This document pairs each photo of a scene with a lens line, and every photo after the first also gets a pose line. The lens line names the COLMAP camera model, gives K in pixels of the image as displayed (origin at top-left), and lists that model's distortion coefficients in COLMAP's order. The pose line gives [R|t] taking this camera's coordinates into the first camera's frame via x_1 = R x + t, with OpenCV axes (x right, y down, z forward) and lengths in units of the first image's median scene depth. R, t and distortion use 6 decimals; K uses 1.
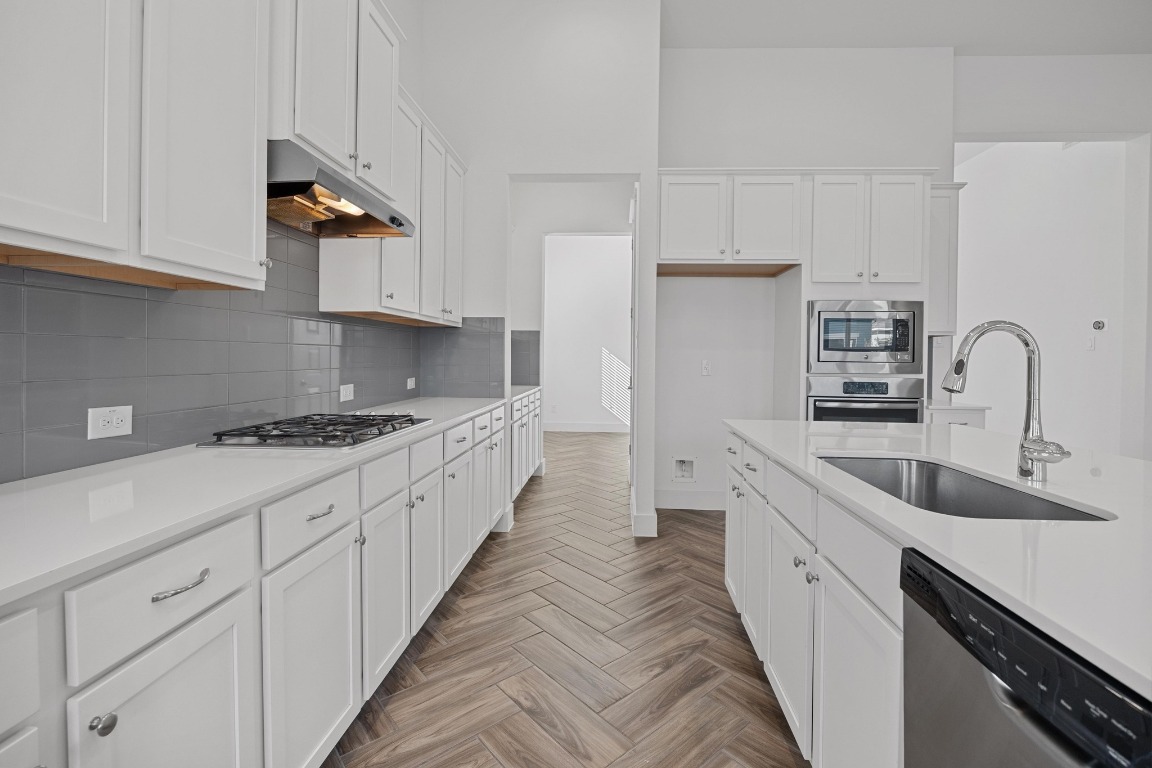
lens RADIAL K [[536.8, 0, 581.3], [0, 536.8, 355.4], [0, 0, 1]] dist [0.000802, 0.000070]
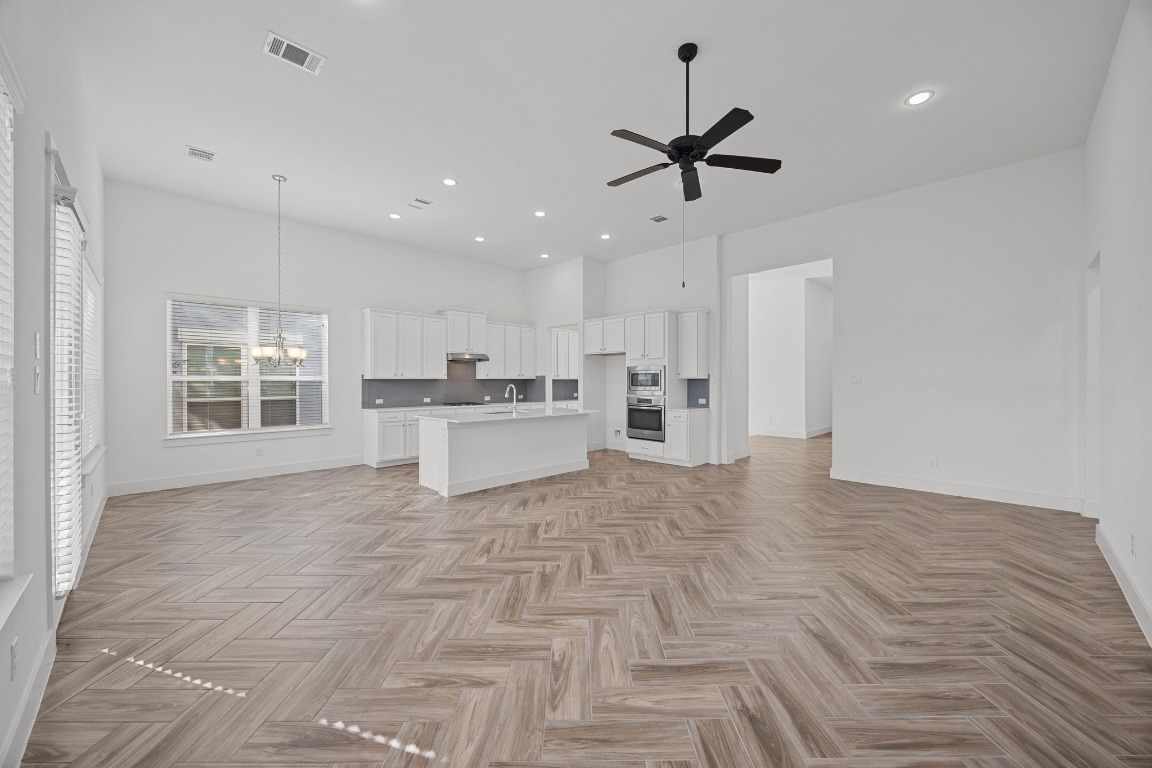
lens RADIAL K [[434.0, 0, 578.9], [0, 434.0, 378.9], [0, 0, 1]] dist [0.001661, -0.002411]
pose [[0.746778, -0.014480, -0.664916, 1.649881], [0.014390, 0.999881, -0.005612, -0.035507], [0.664918, -0.005377, 0.746897, -0.715900]]
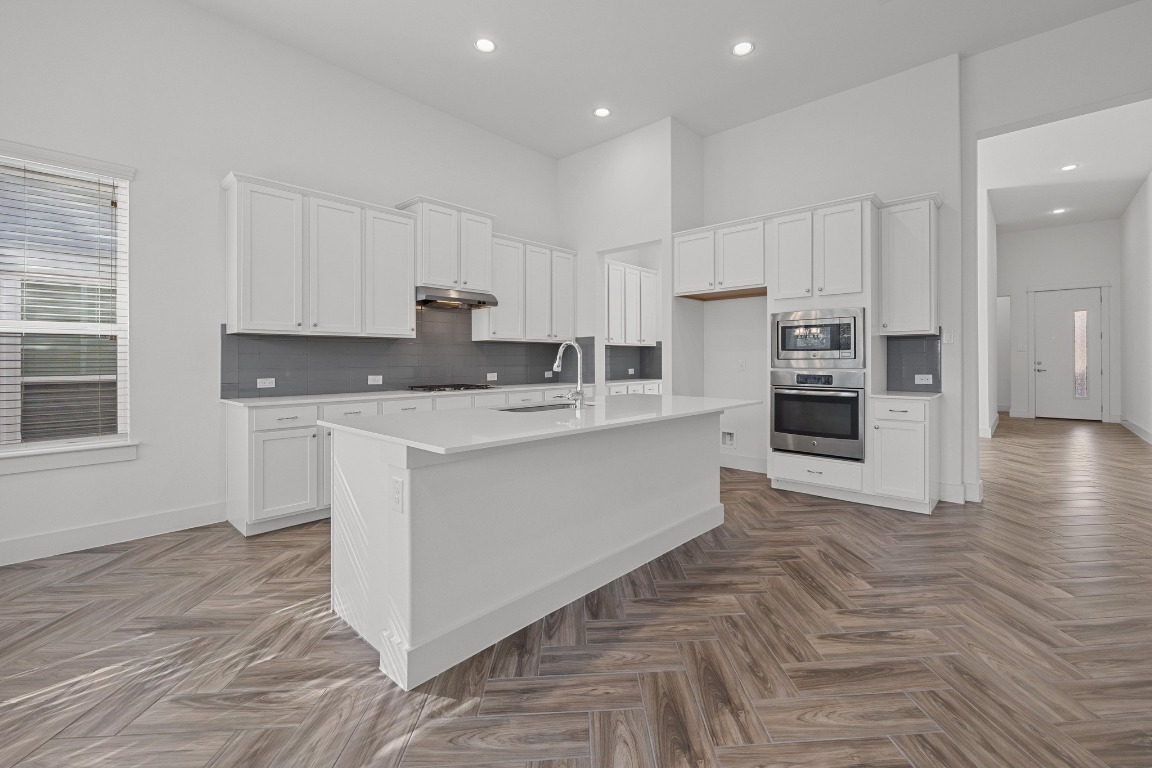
lens RADIAL K [[484.7, 0, 608.0], [0, 484.7, 355.7], [0, 0, 1]] dist [0.000338, 0.000107]
pose [[0.792388, -0.019625, -0.609701, 0.843321], [0.016370, 0.999807, -0.010907, 0.009362], [0.609797, -0.001339, 0.792556, -0.206968]]
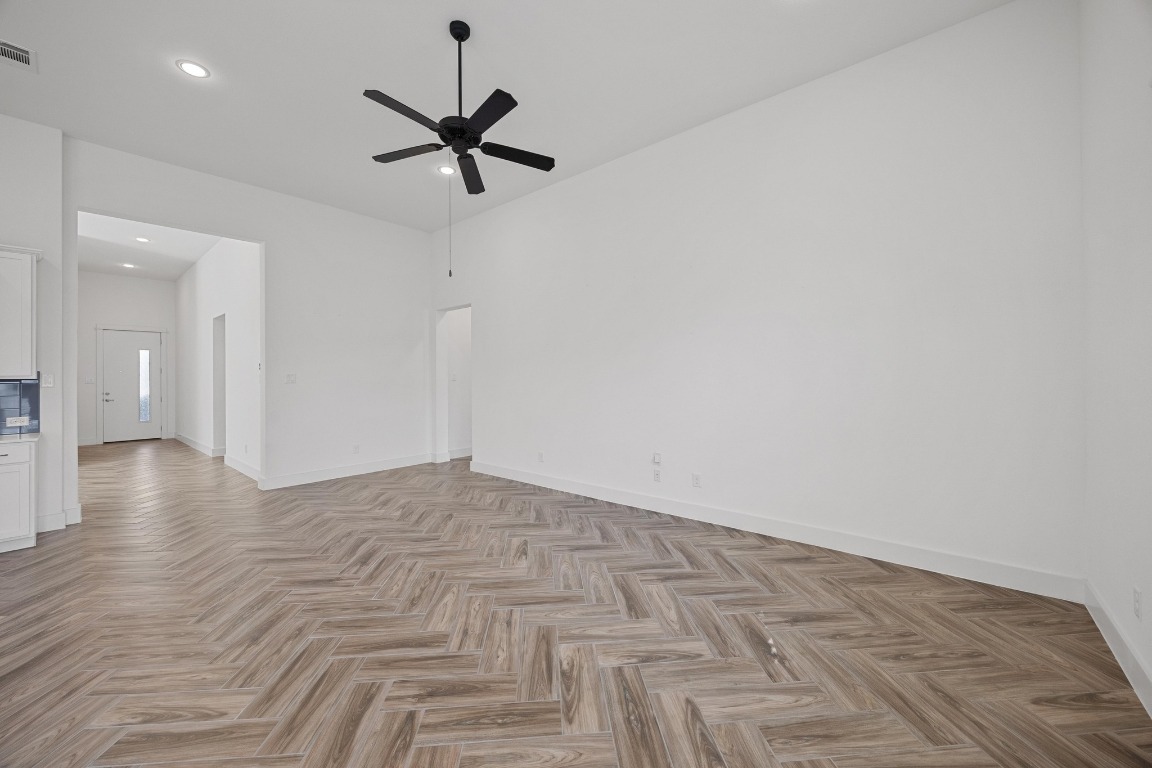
lens RADIAL K [[434.0, 0, 578.9], [0, 434.0, 378.9], [0, 0, 1]] dist [0.001661, -0.002411]
pose [[0.604167, -0.015802, 0.796701, 0.720216], [0.009203, 0.999875, 0.012852, -0.042380], [-0.796805, -0.000433, 0.604237, -0.586556]]
